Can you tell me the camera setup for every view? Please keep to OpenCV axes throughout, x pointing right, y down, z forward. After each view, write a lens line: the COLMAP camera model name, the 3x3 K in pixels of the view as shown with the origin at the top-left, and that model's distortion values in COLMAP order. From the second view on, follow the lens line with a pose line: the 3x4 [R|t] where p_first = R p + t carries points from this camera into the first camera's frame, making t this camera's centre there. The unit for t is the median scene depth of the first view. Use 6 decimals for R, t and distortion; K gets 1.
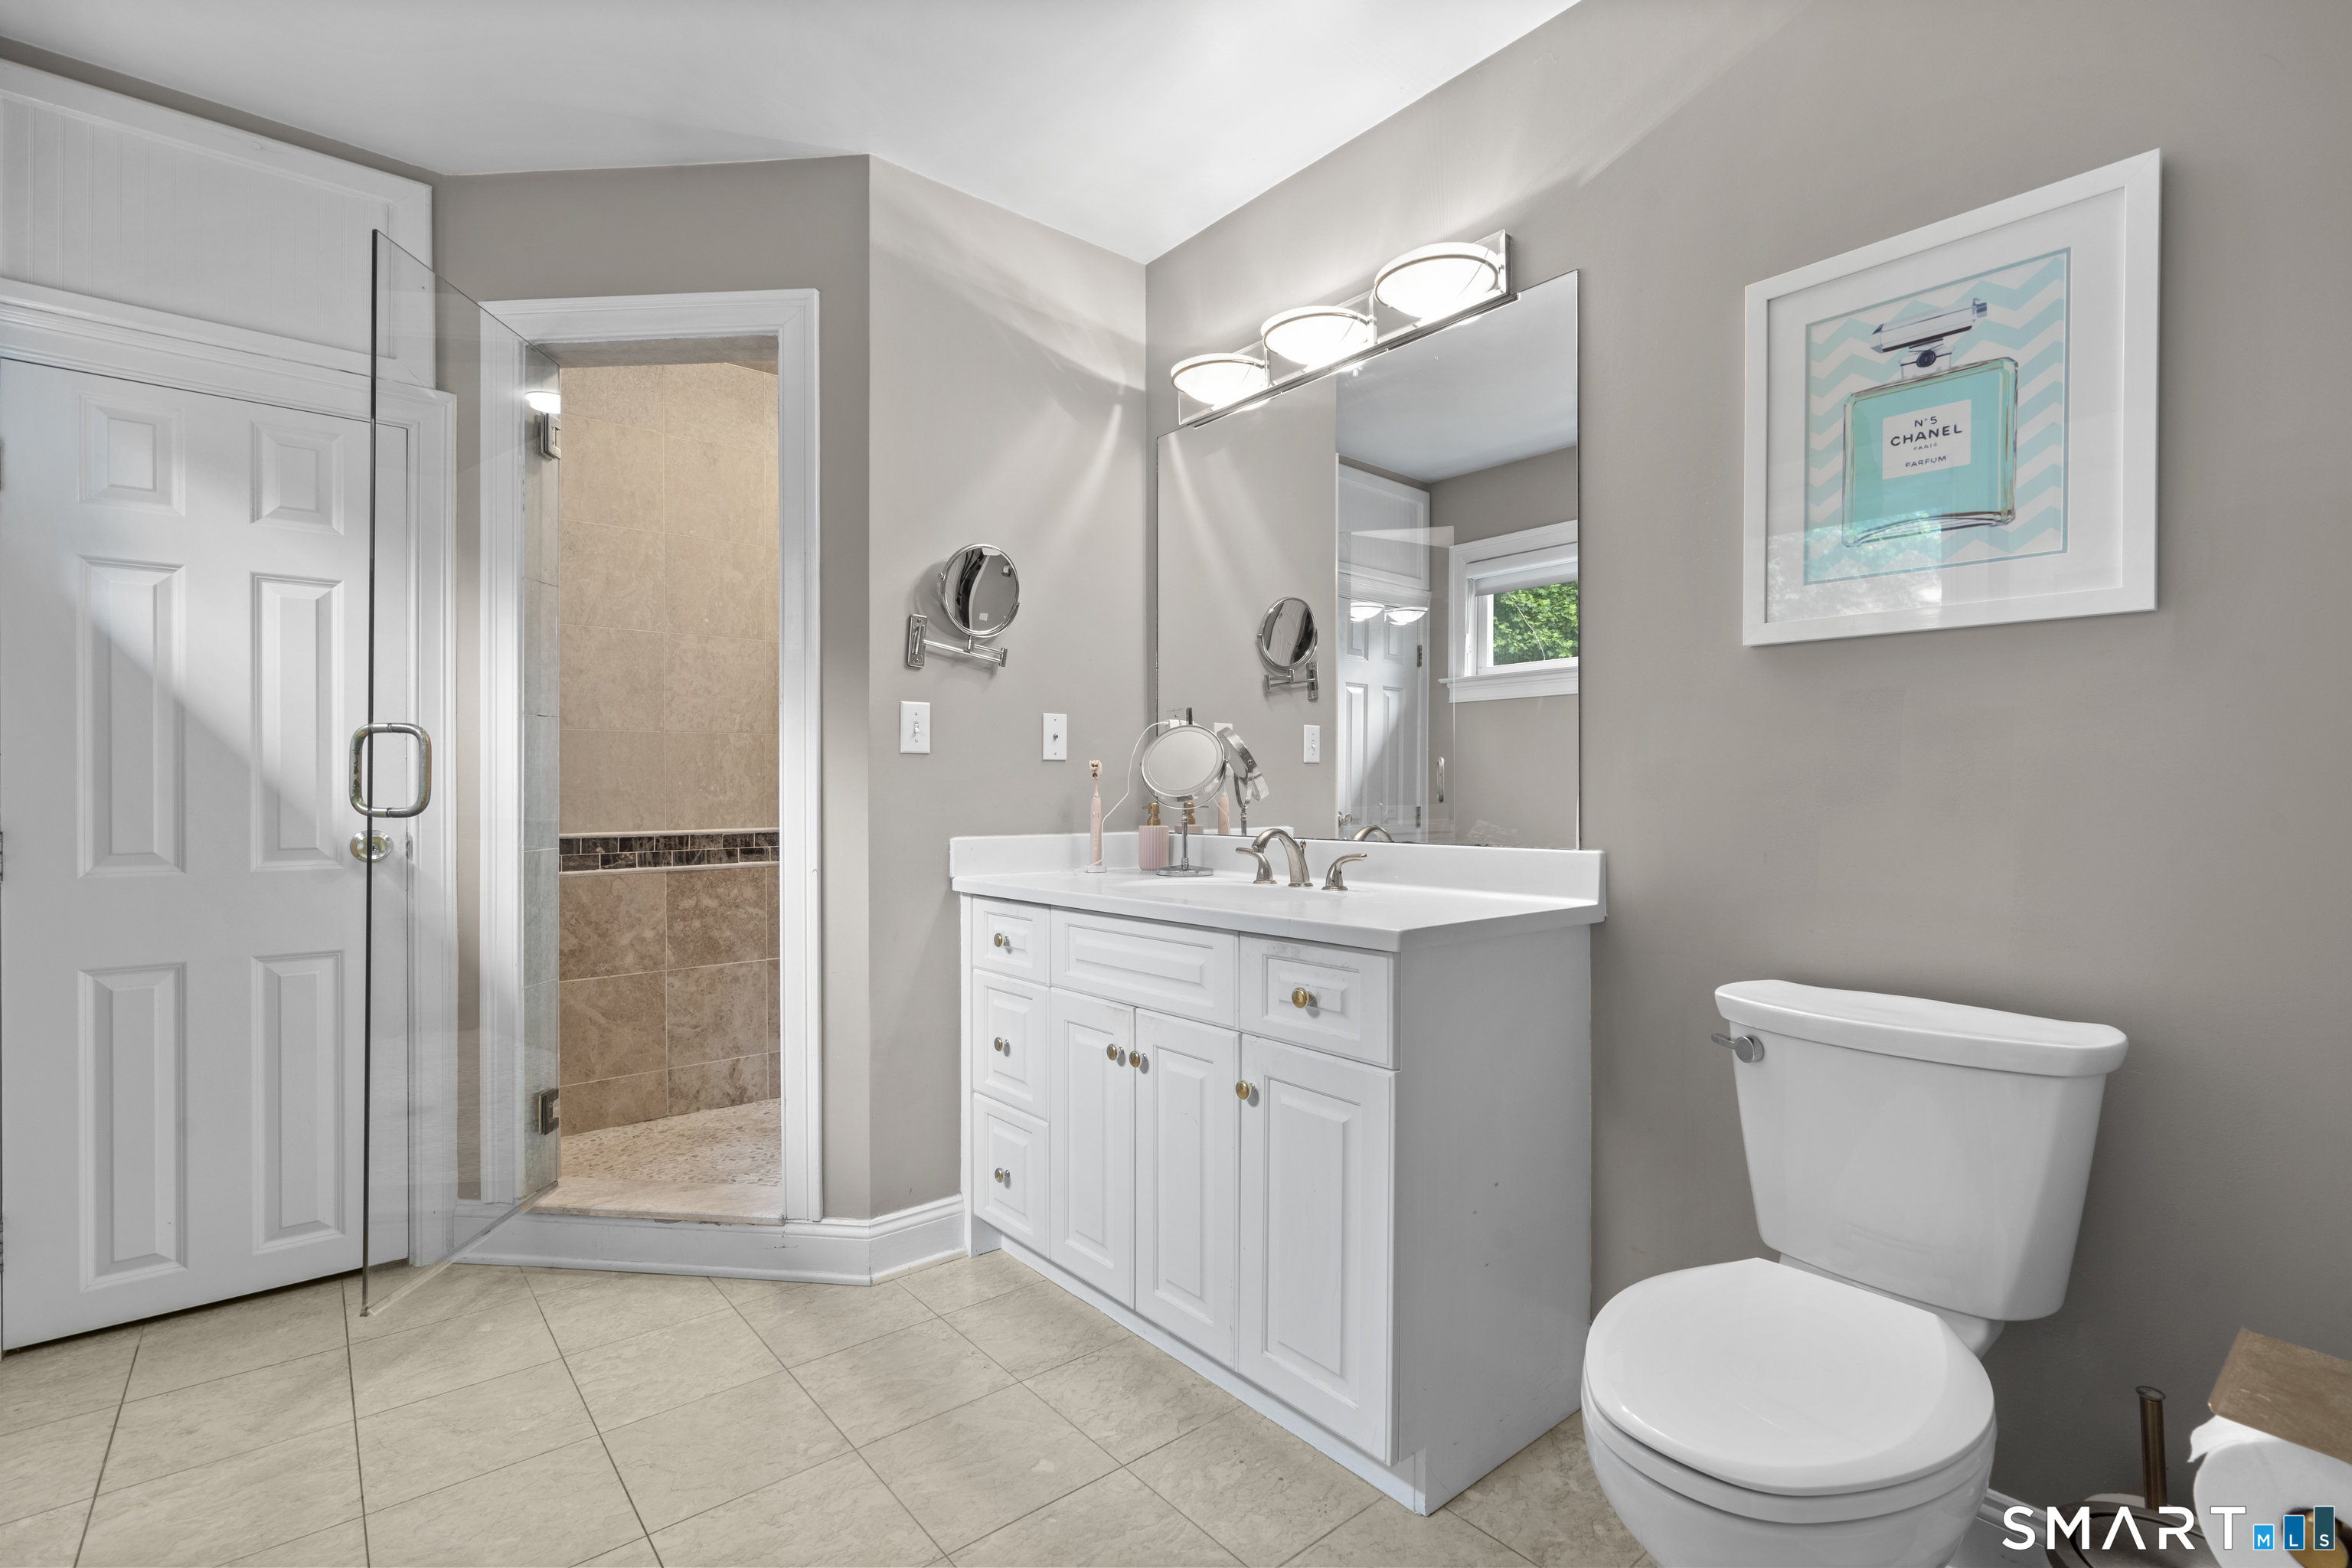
lens RADIAL K [[1049.2, 0, 1181.1], [0, 1049.2, 790.1], [0, 0, 1]] dist [0.000387, -0.000052]
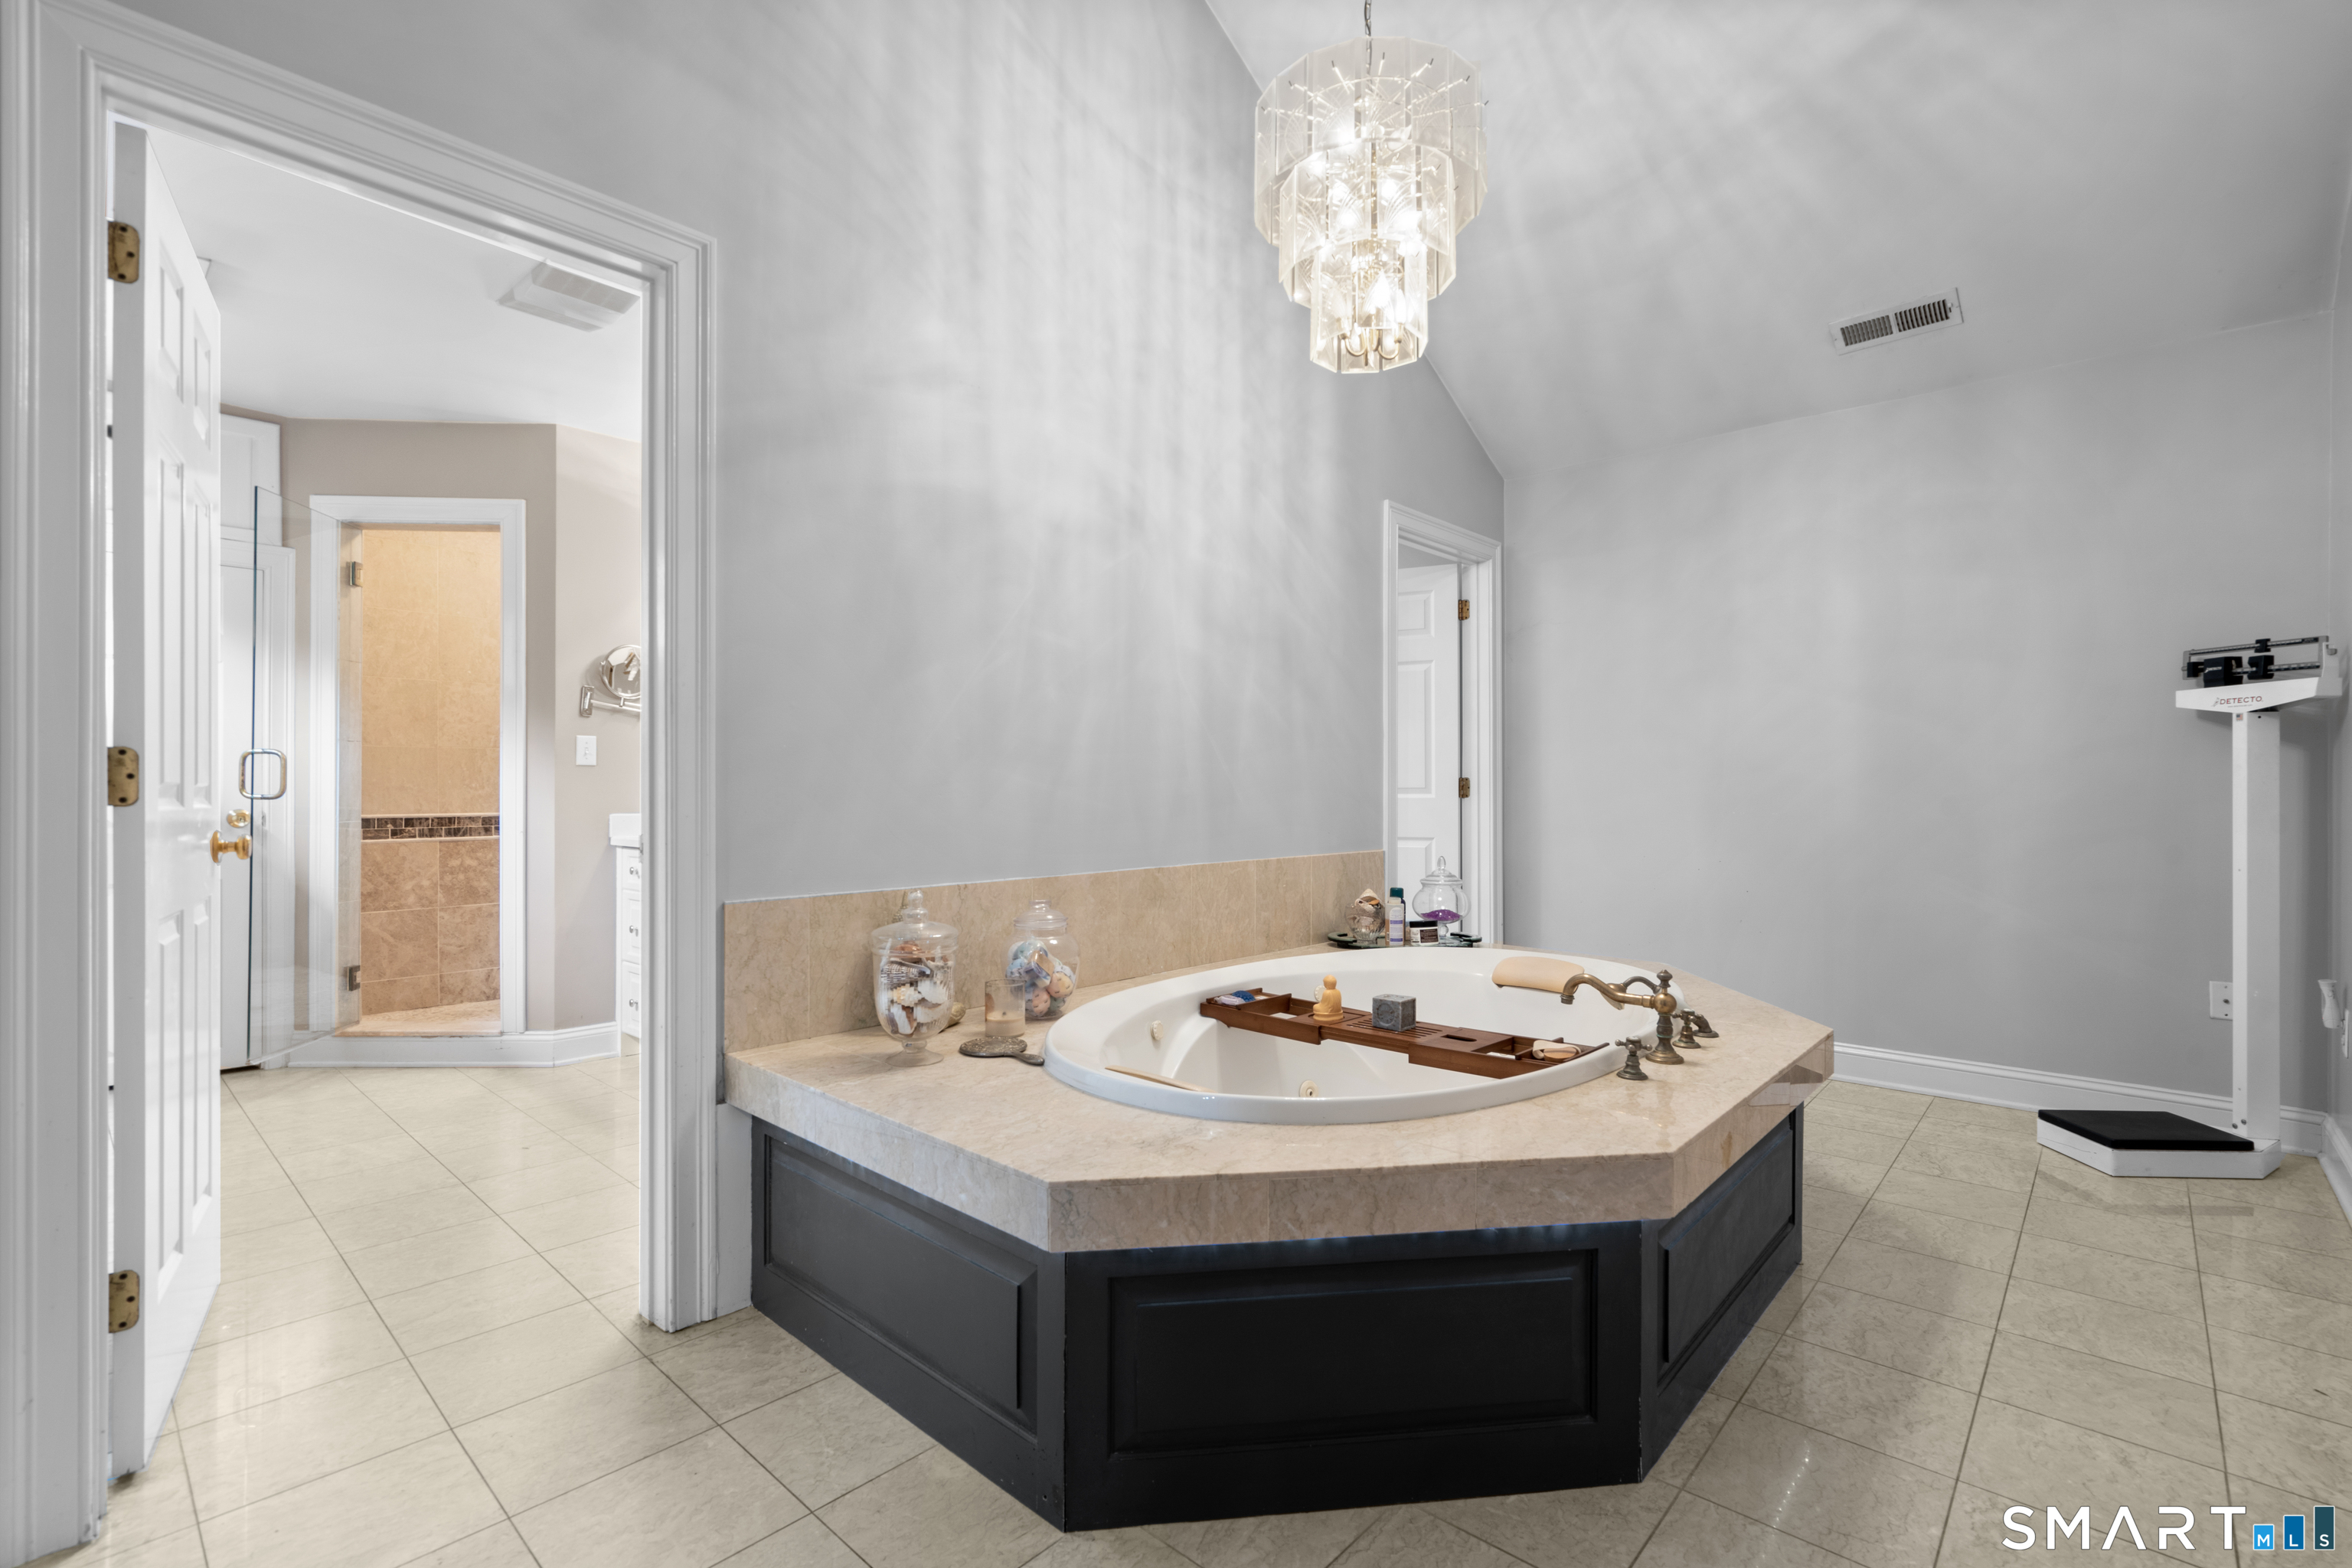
lens RADIAL K [[1049.2, 0, 1181.0], [0, 1049.2, 787.7], [0, 0, 1]] dist [0.000387, -0.000052]
pose [[0.991376, 0.002620, 0.131020, 0.450304], [-0.002244, 0.999993, -0.003016, 0.004602], [-0.131027, 0.002696, 0.991375, -0.773208]]
